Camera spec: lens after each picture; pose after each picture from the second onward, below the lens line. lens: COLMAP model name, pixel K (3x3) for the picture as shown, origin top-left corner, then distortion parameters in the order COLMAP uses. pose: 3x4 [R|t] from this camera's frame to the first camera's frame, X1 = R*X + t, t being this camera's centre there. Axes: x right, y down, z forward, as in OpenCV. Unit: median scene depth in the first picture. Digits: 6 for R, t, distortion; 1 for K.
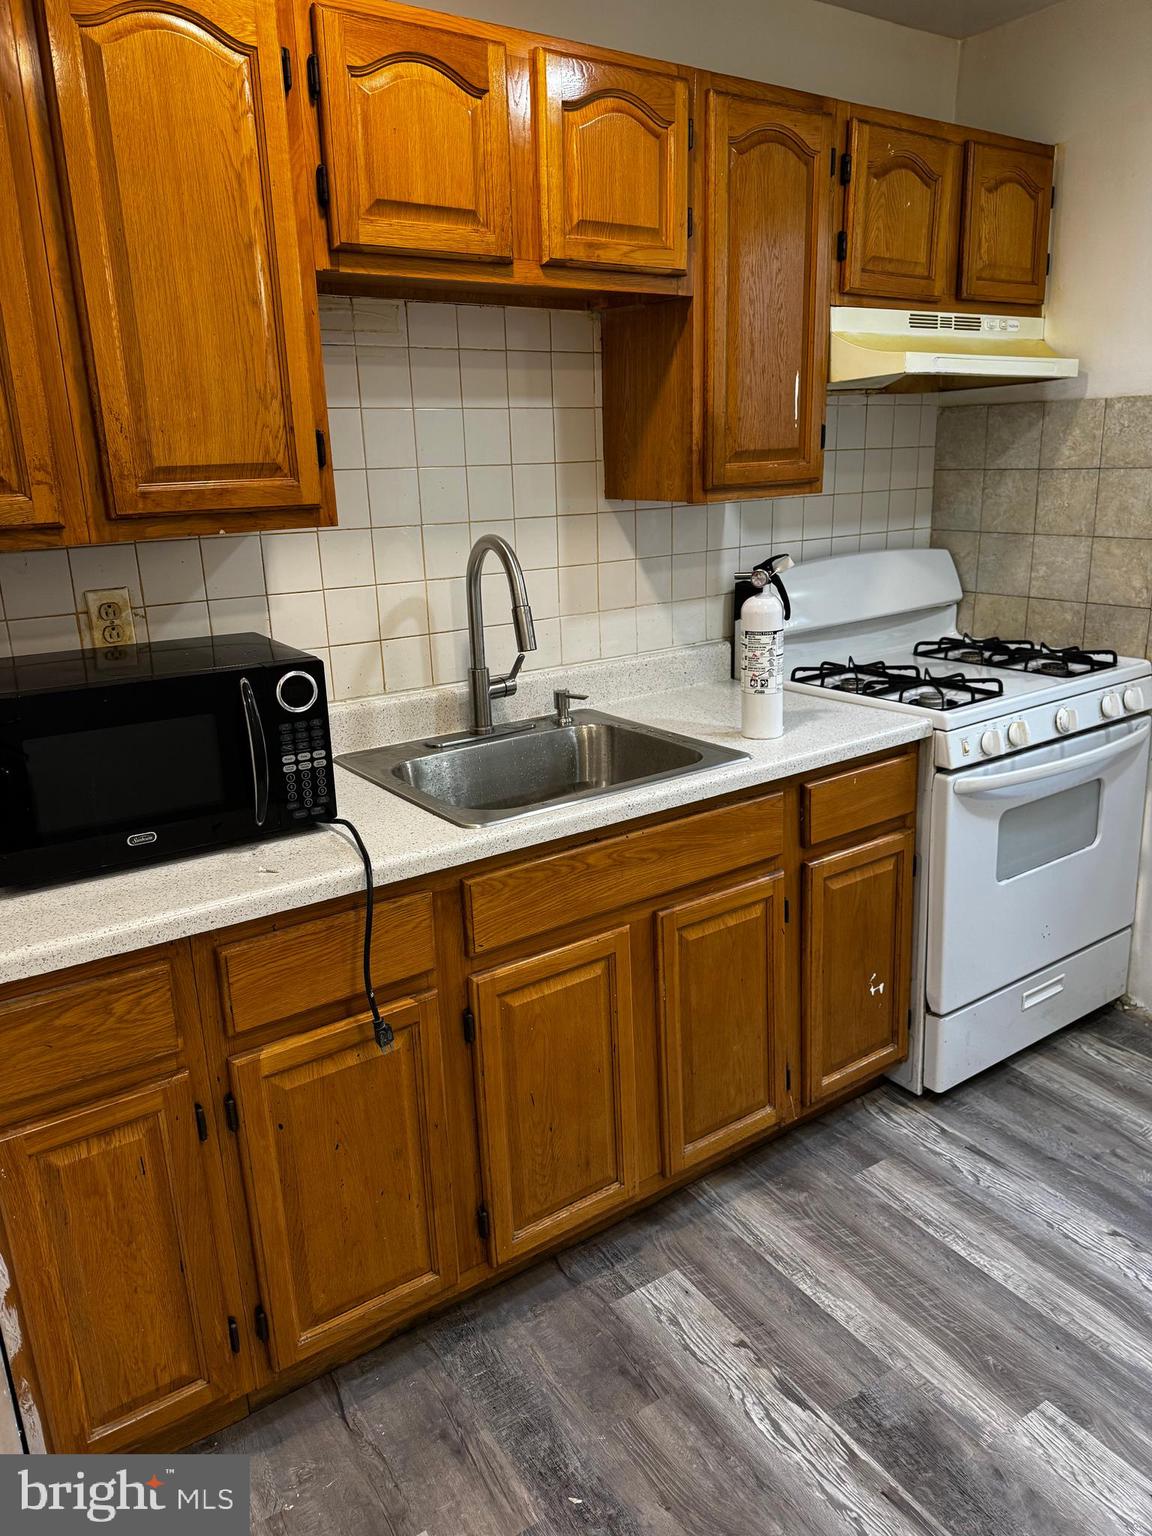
lens RADIAL K [[1082.6, 0, 592.5], [0, 1082.6, 775.8], [0, 0, 1]] dist [0.053471, -0.056709]
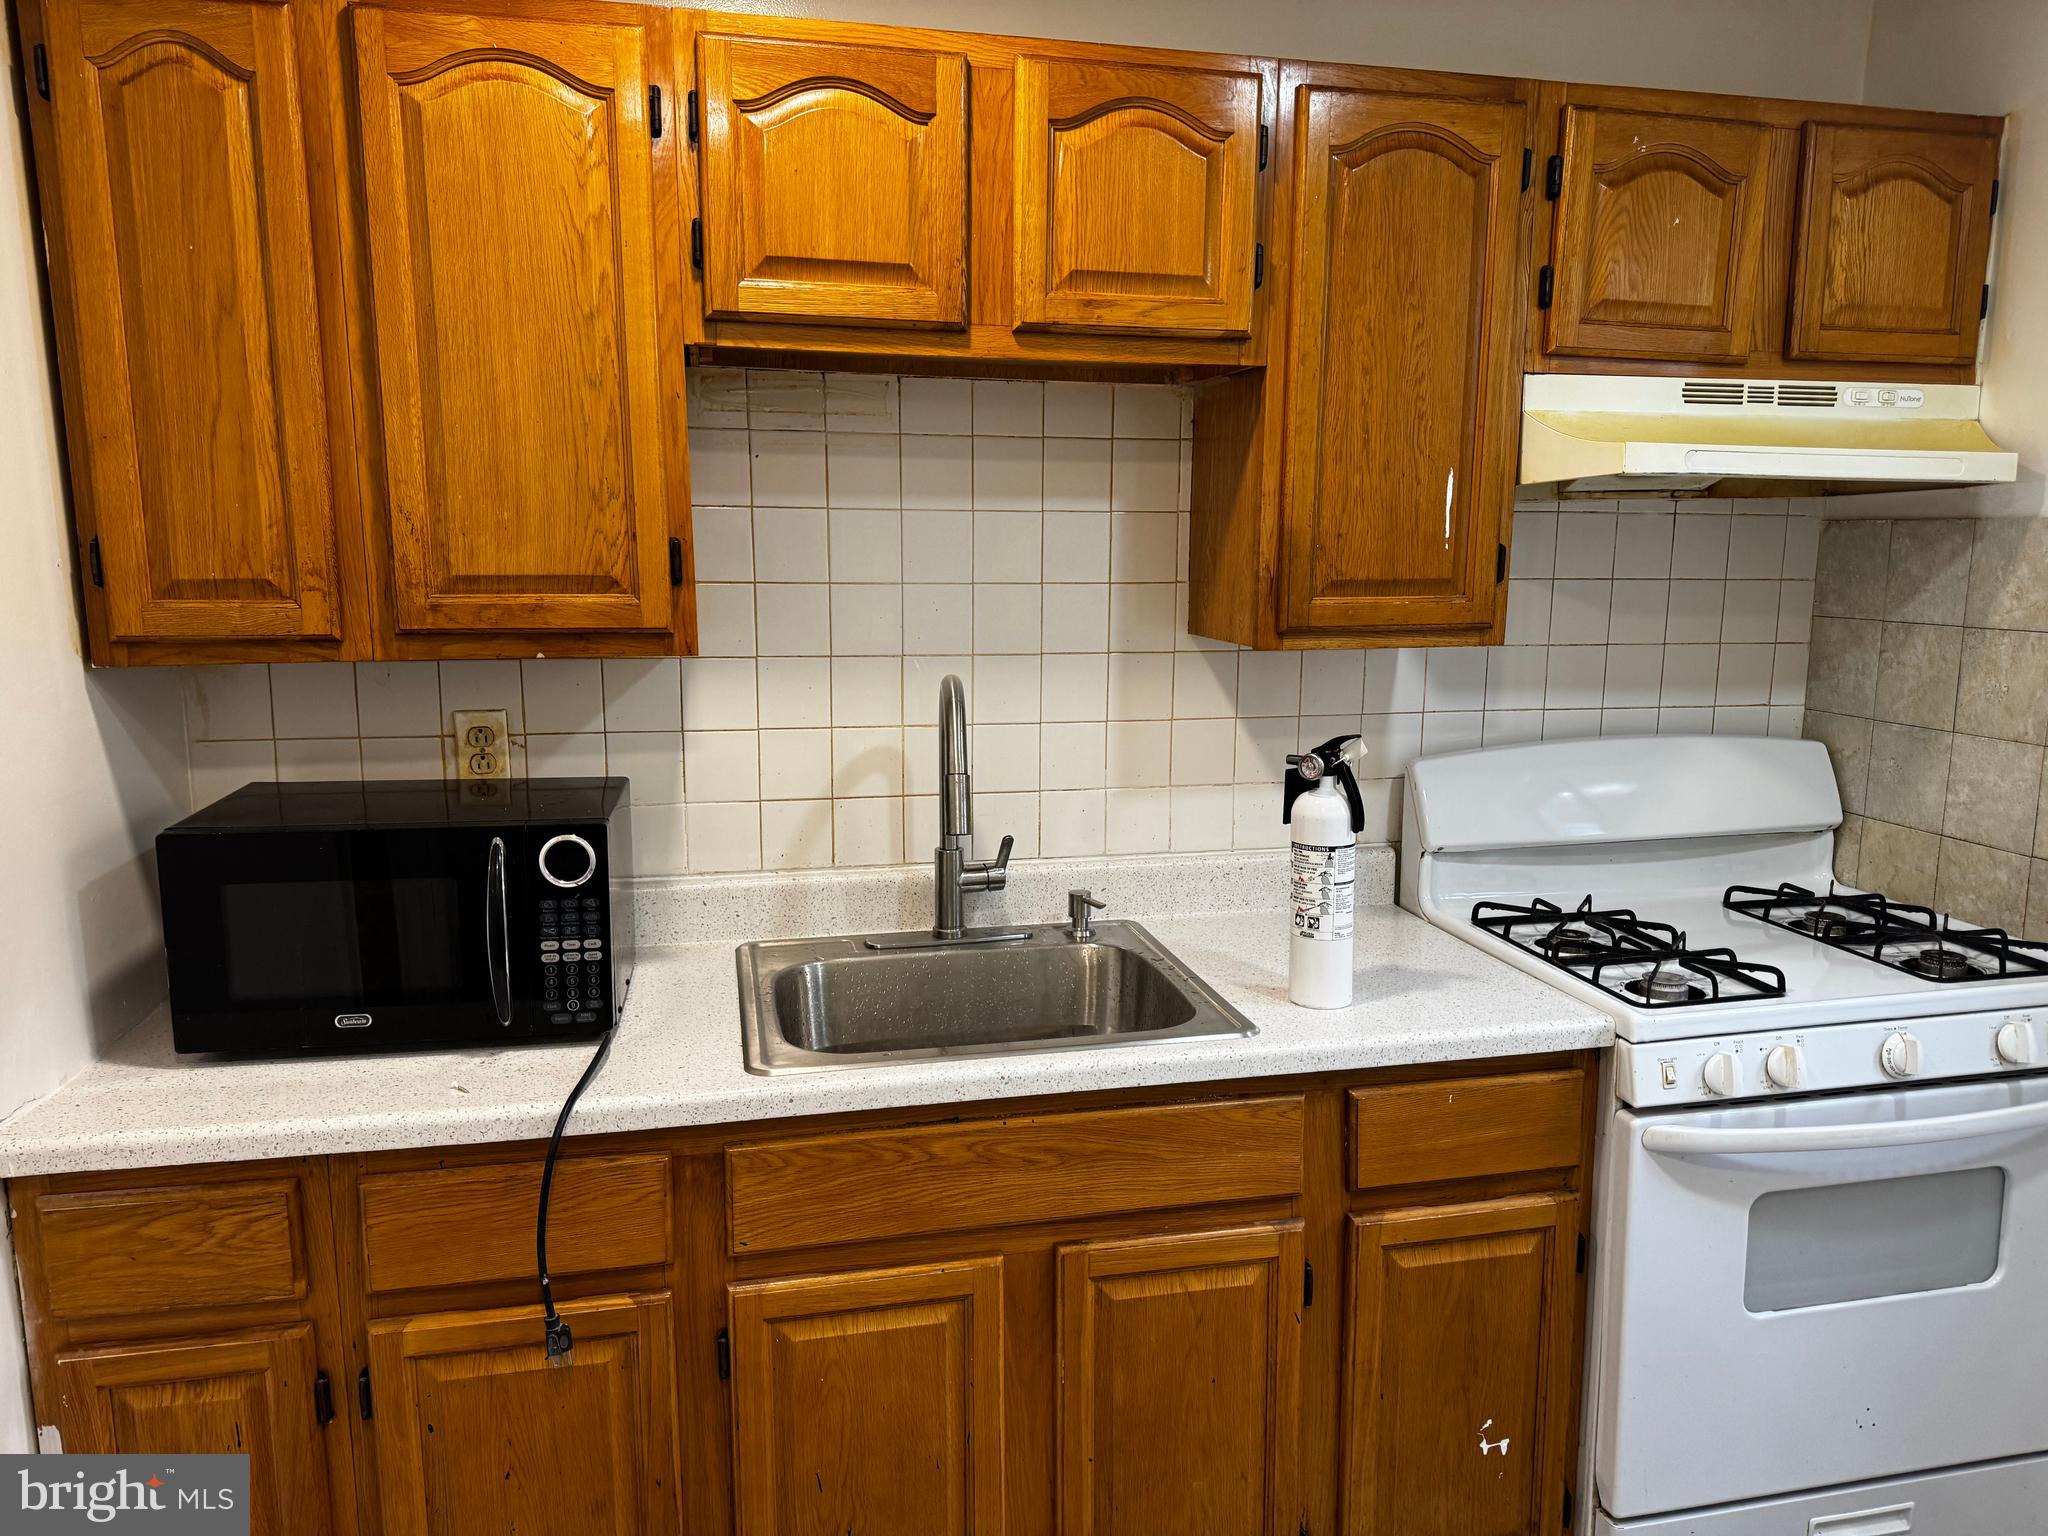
lens RADIAL K [[1401.7, 0, 1024.4], [0, 1401.7, 795.3], [0, 0, 1]] dist [0.088593, -0.123455]
pose [[0.921374, 0.099681, -0.375678, 0.325584], [-0.141670, 0.986190, -0.085782, -0.067039], [0.361939, 0.132260, 0.922772, 0.142495]]
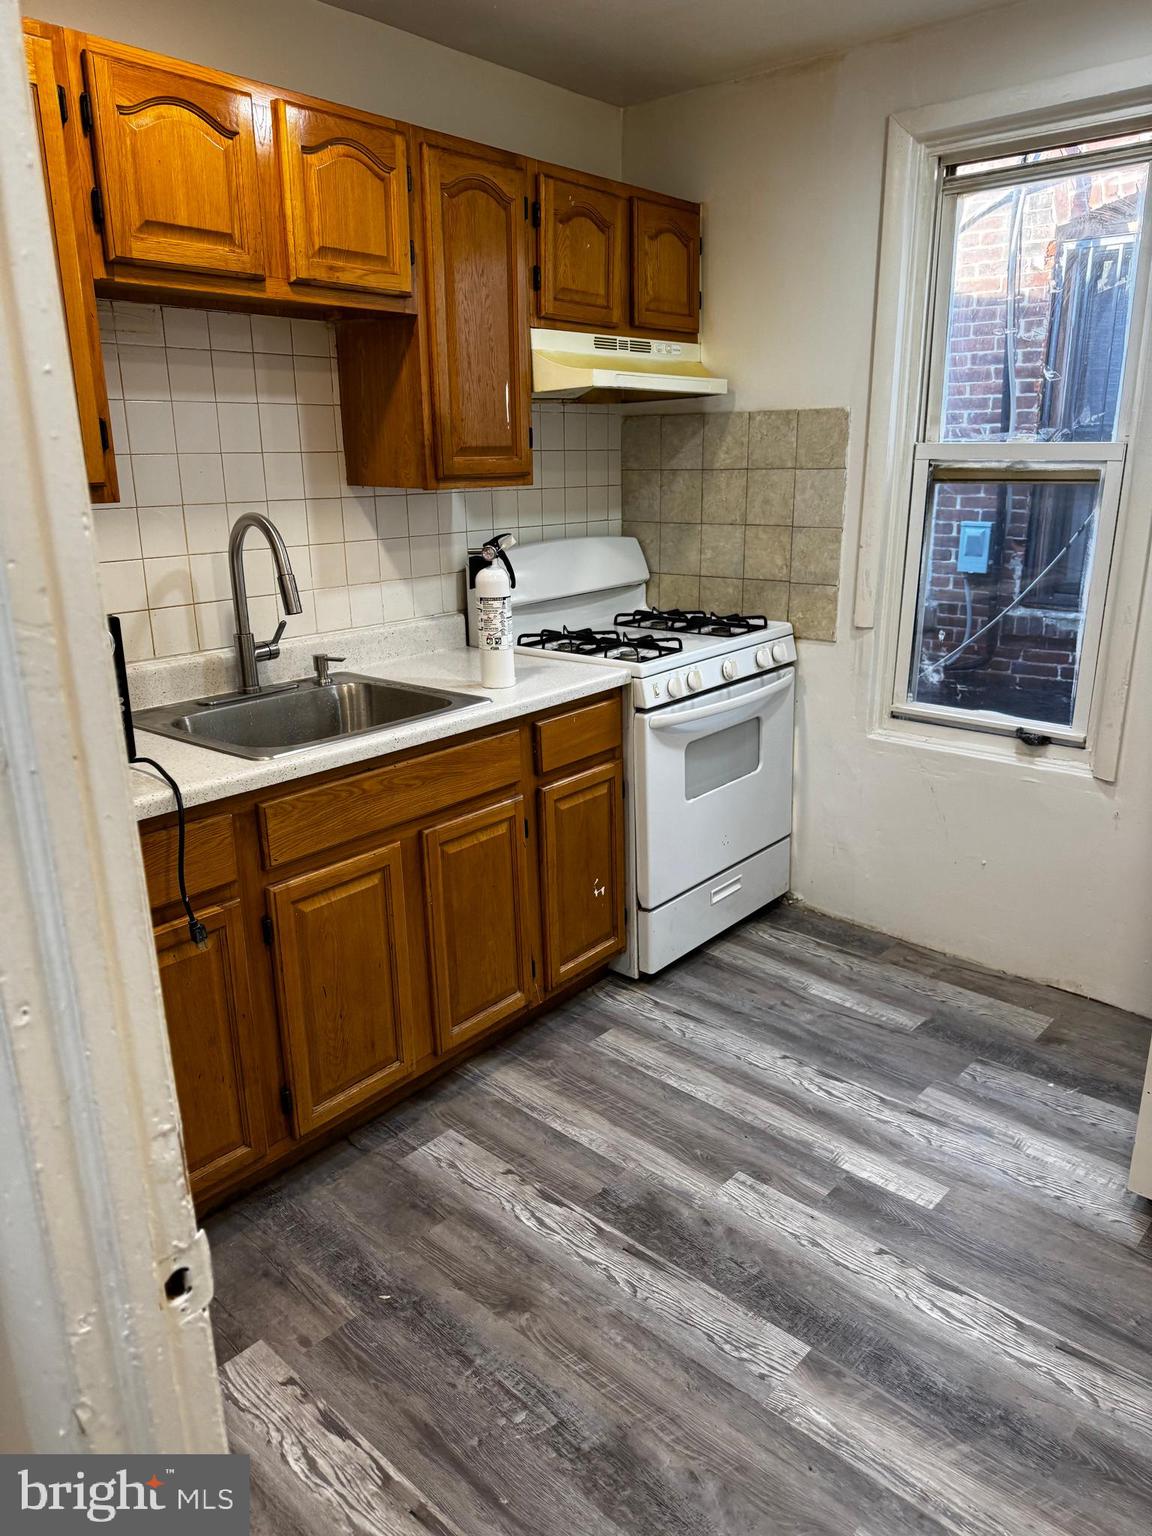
lens RADIAL K [[1051.3, 0, 569.4], [0, 1051.3, 779.5], [0, 0, 1]] dist [0.088593, -0.123455]
pose [[0.970292, -0.056022, 0.235361, -0.050237], [0.054684, 0.998429, 0.012213, 0.061582], [-0.235676, 0.001020, 0.971831, -0.167054]]
